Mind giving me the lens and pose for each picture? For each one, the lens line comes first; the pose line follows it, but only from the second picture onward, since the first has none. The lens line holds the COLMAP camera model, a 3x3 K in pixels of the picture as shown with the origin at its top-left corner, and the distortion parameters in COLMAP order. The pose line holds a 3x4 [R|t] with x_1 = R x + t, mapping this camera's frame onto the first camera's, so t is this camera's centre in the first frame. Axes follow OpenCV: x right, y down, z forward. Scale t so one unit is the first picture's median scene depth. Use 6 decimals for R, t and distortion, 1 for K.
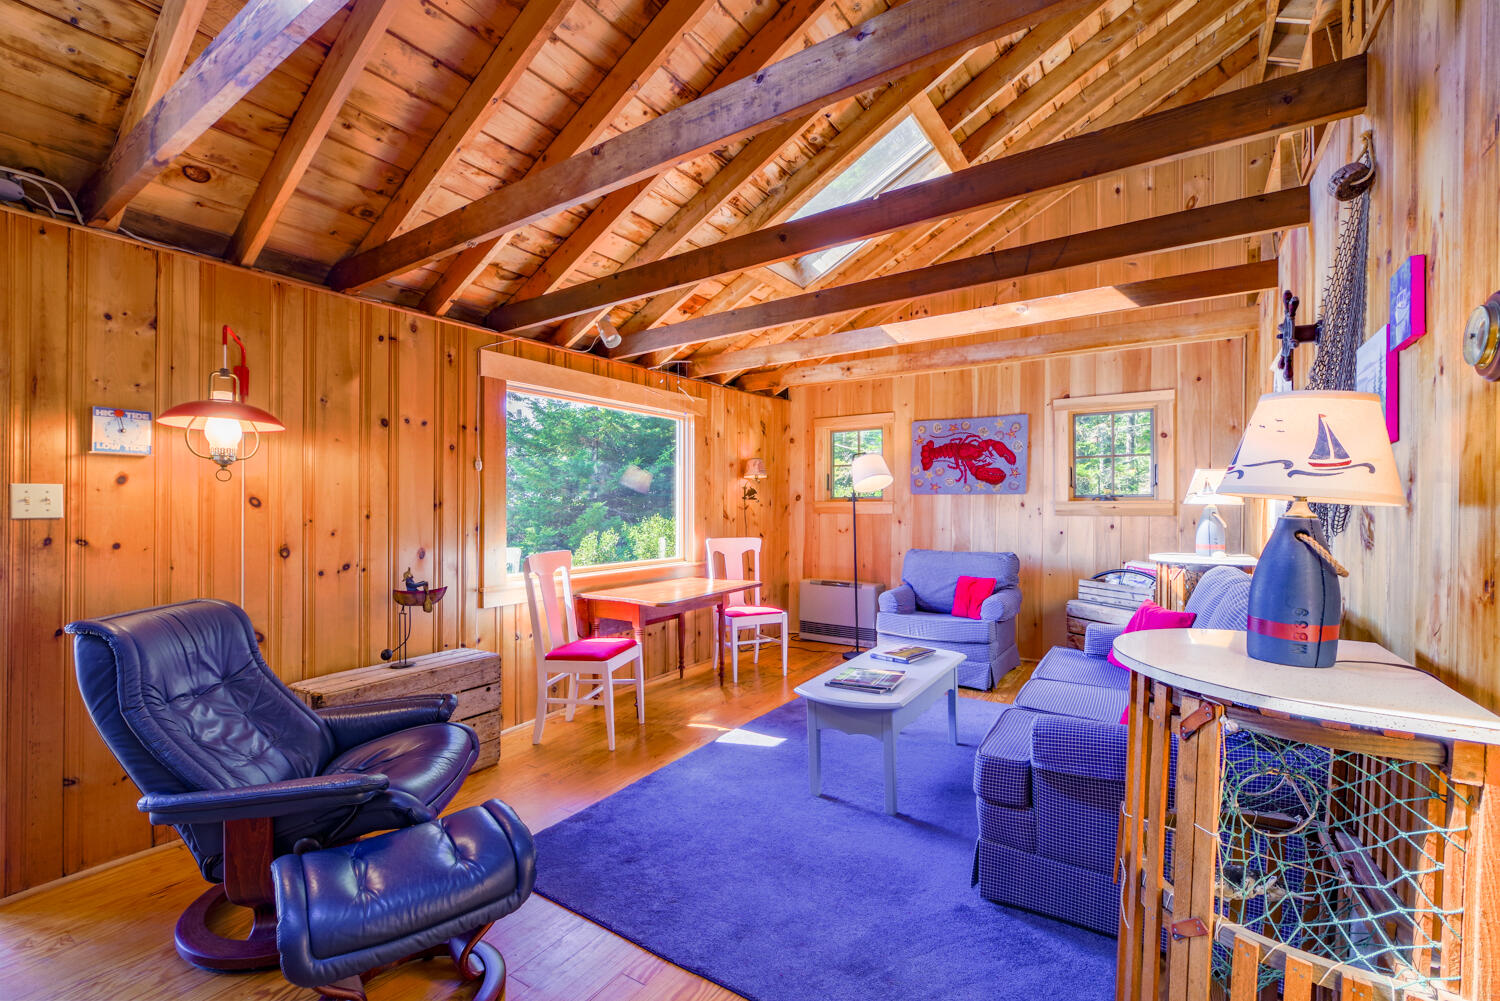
lens RADIAL K [[652.9, 0, 750.2], [0, 652.9, 506.5], [0, 0, 1]] dist [-0.002234, -0.000198]
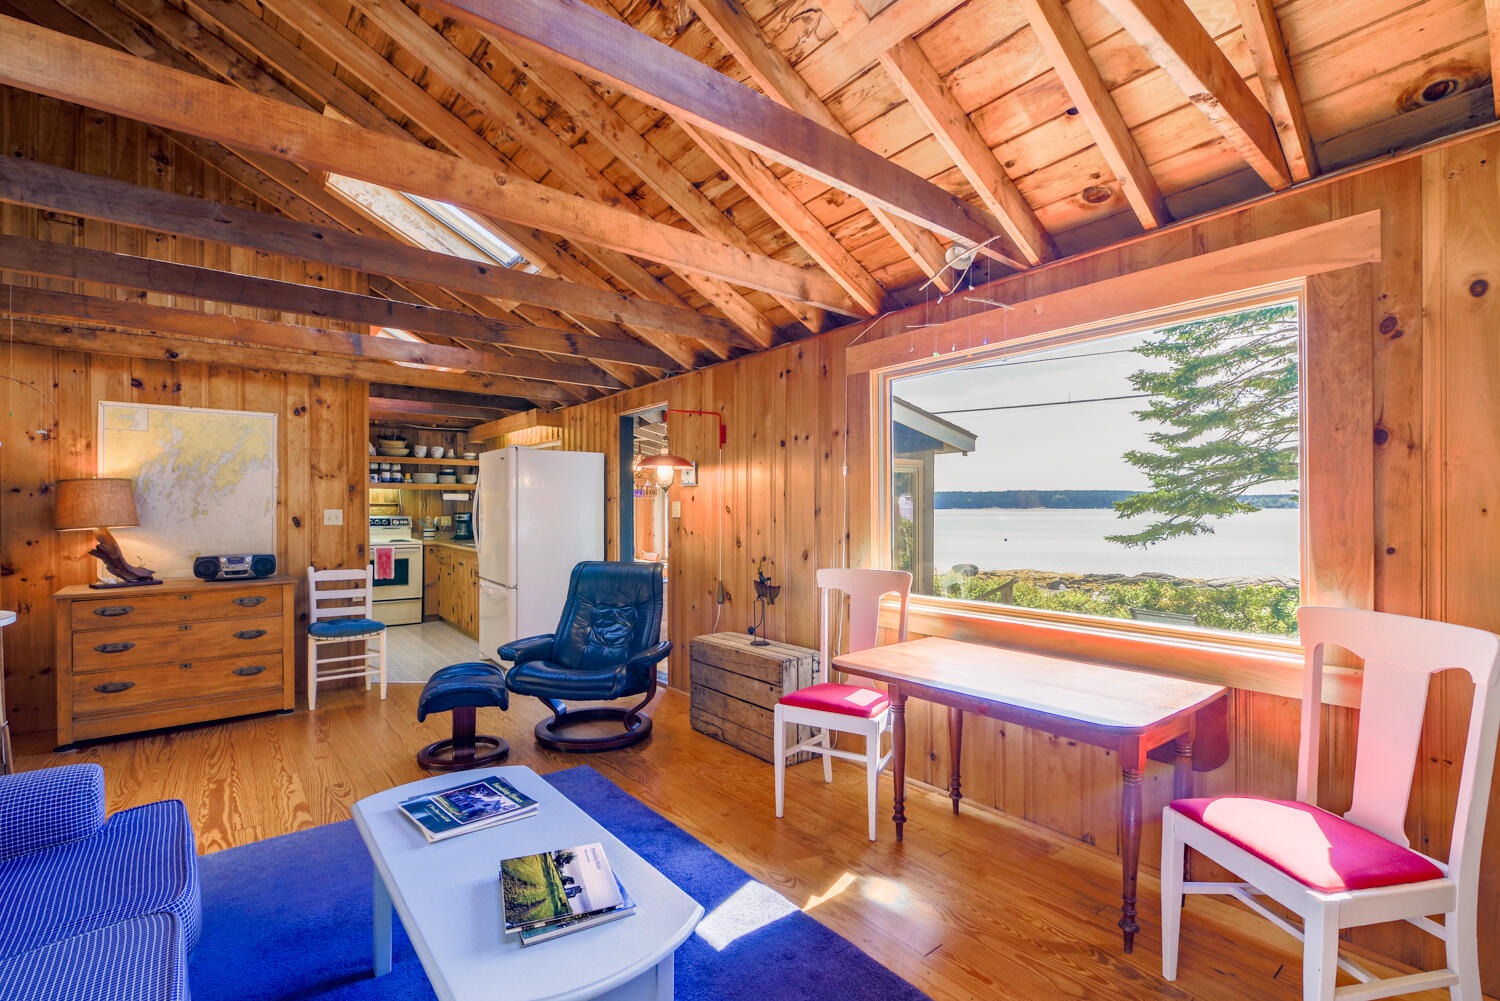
lens RADIAL K [[652.9, 0, 750.2], [0, 652.9, 506.5], [0, 0, 1]] dist [-0.002234, -0.000198]
pose [[-0.297360, 0.002795, -0.954761, 0.618650], [0.008305, 0.999965, 0.000340, -0.012595], [0.954729, -0.007828, -0.297373, 1.309462]]
